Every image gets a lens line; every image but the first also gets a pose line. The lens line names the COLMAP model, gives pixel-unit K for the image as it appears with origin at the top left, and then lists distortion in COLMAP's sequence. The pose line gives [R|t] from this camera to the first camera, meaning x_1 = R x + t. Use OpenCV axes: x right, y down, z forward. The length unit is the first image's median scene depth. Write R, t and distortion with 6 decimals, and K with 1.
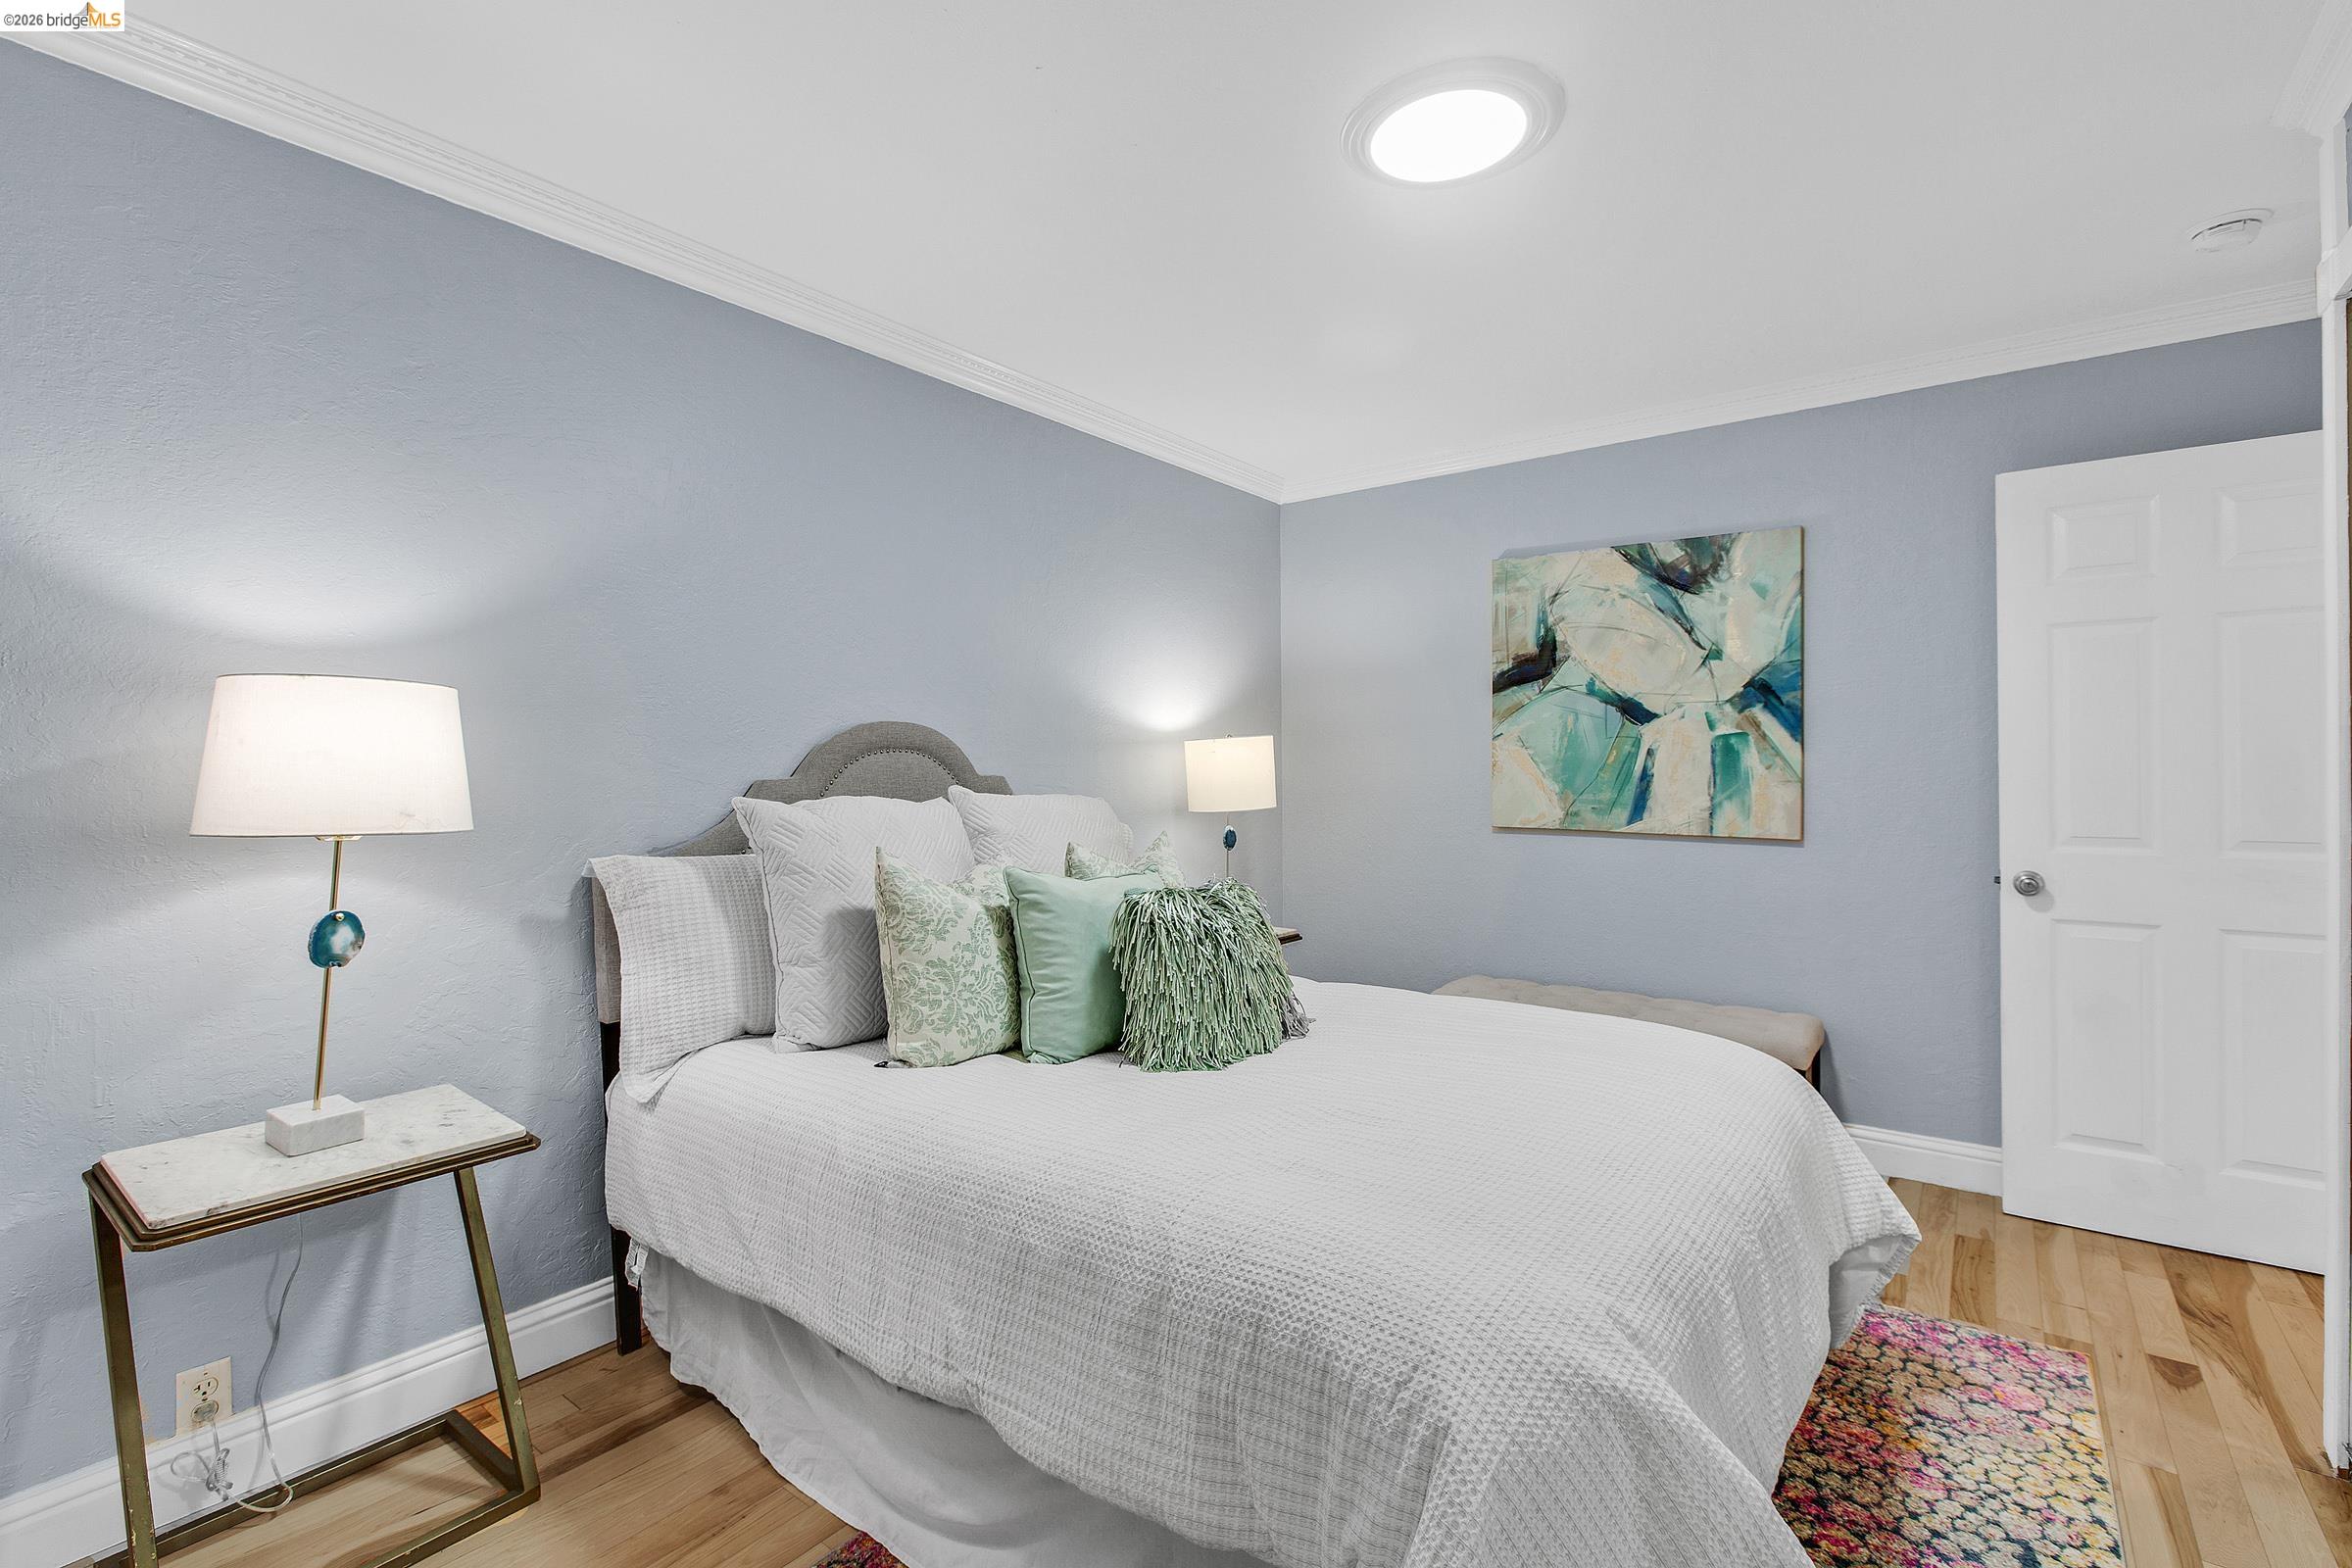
lens RADIAL K [[1048.0, 0, 1175.1], [0, 1048.0, 779.5], [0, 0, 1]] dist [-0.013721, 0.001588]
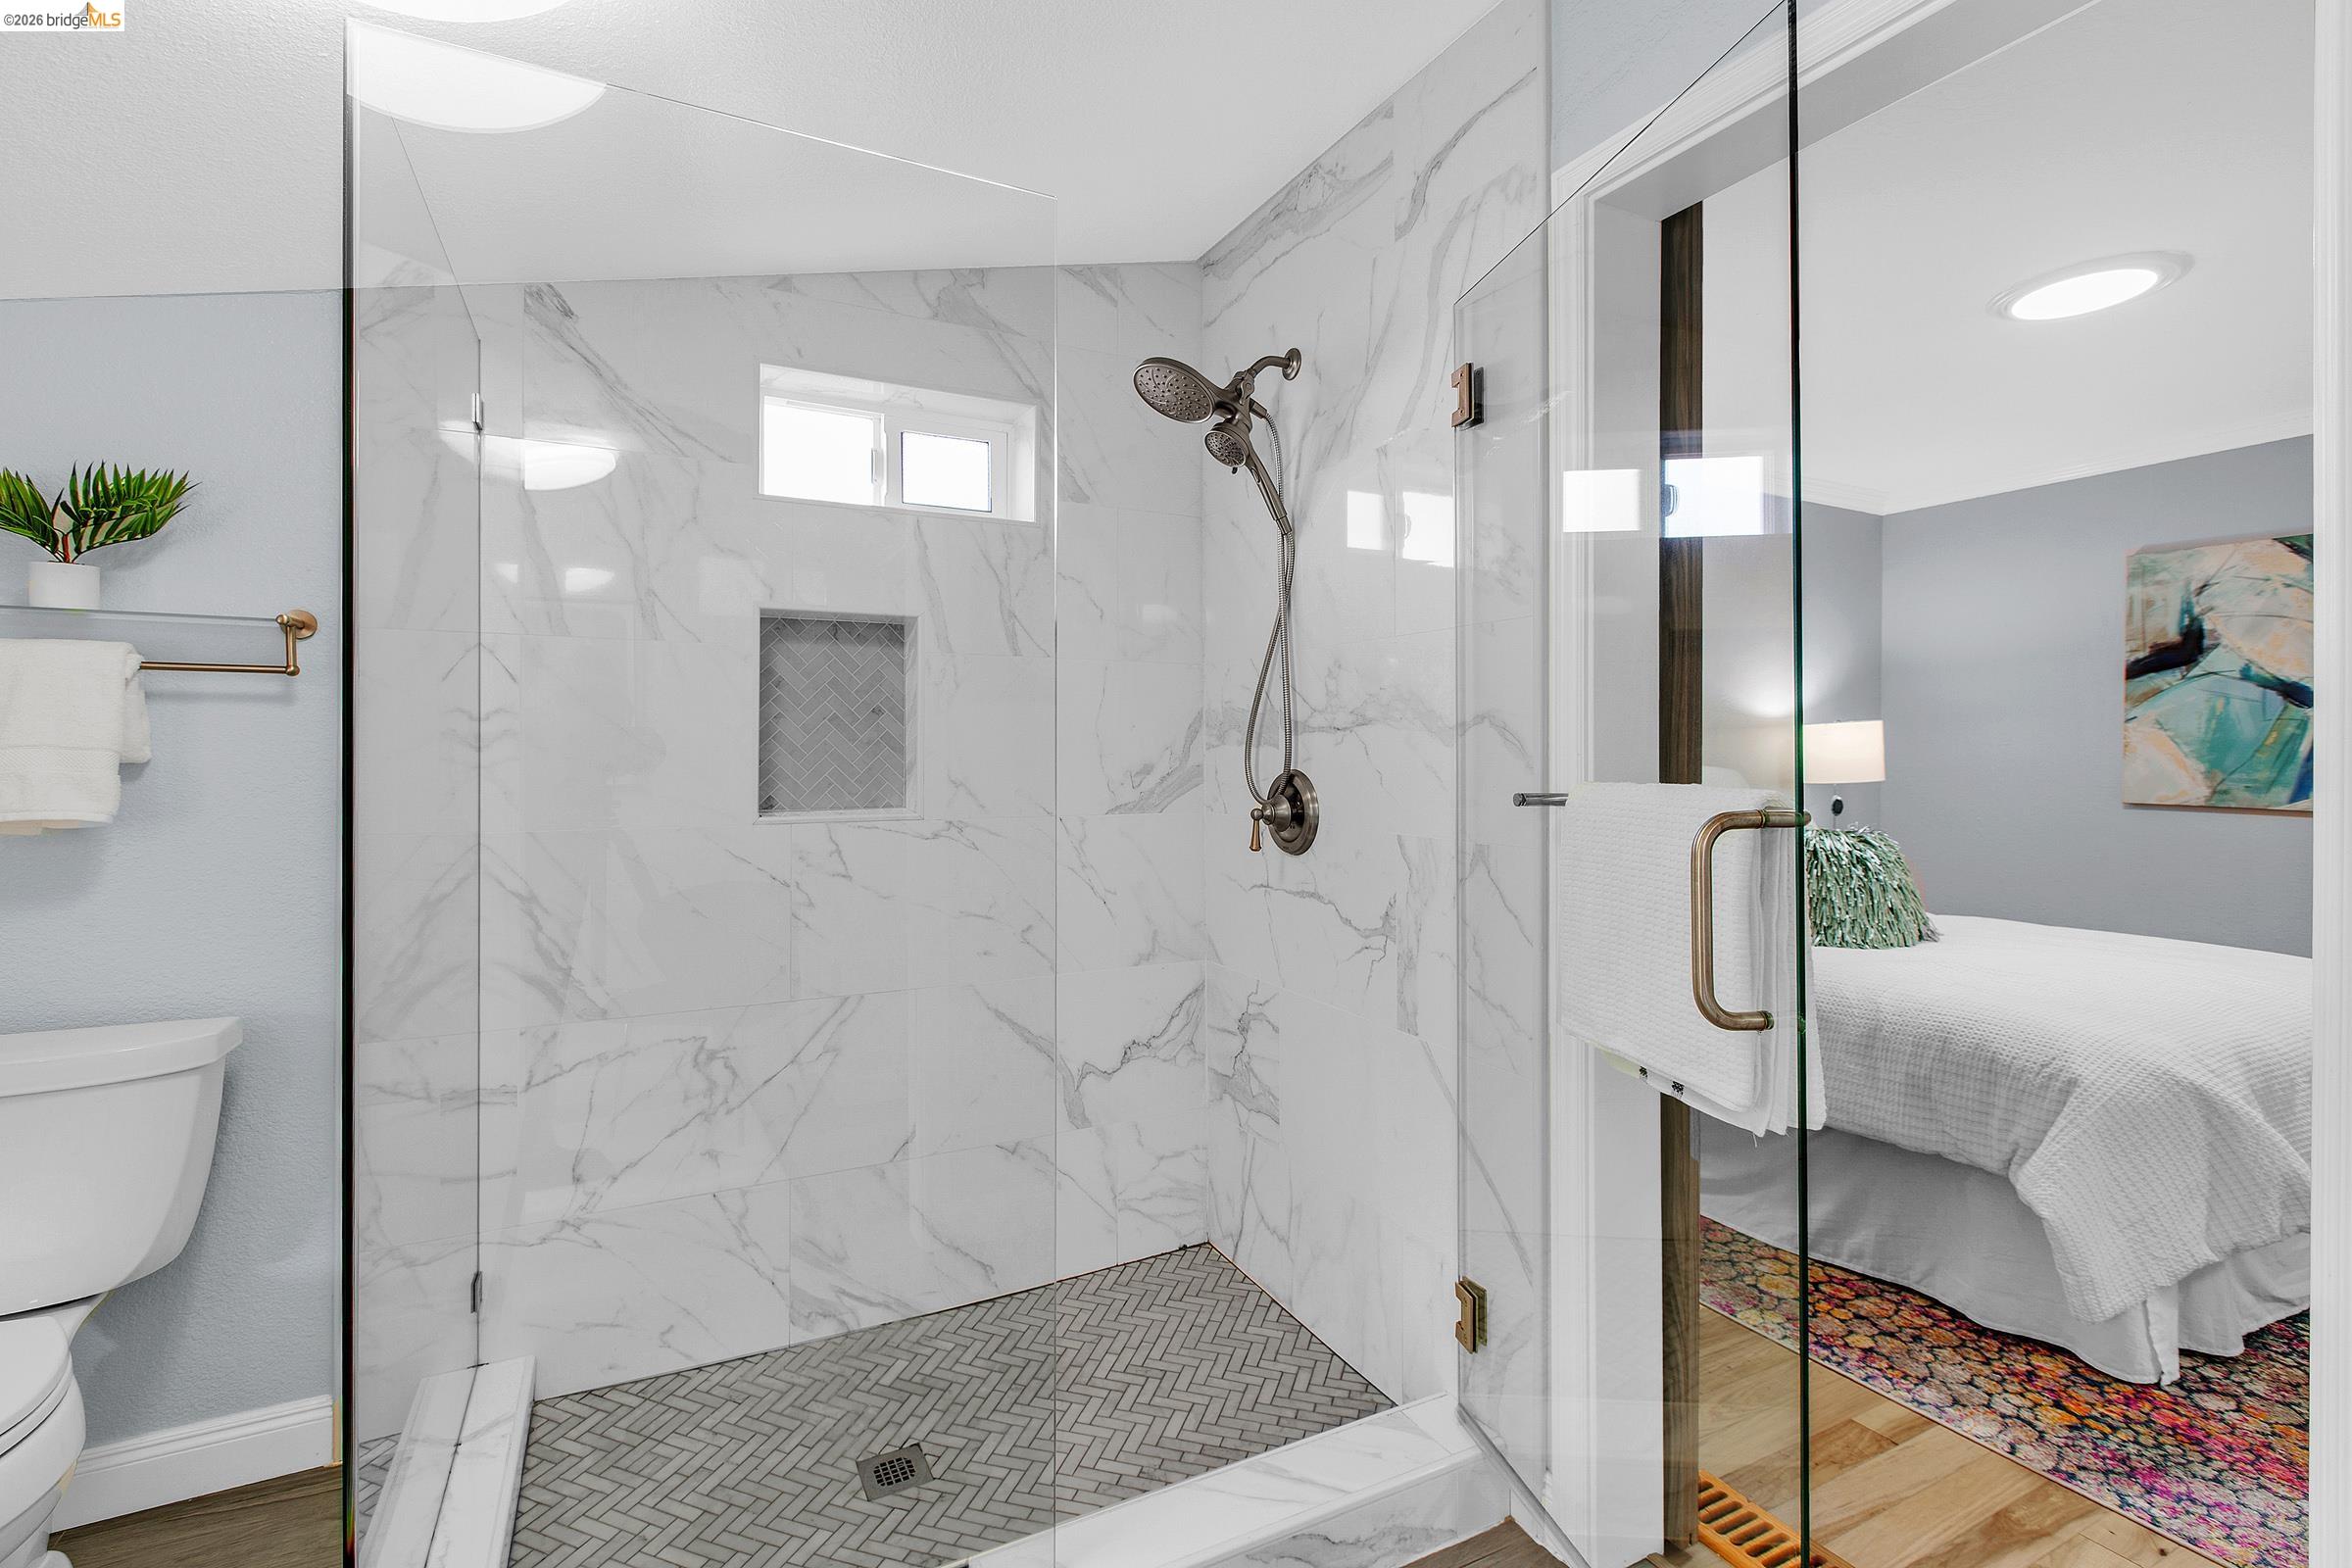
lens RADIAL K [[1050.6, 0, 1125.0], [0, 1050.6, 760.8], [0, 0, 1]] dist [-0.001672, -0.004049]
pose [[0.889251, 0.011216, -0.457282, -0.128650], [-0.010299, 0.999937, 0.004498, 0.008148], [0.457303, 0.000709, 0.889311, -0.461209]]
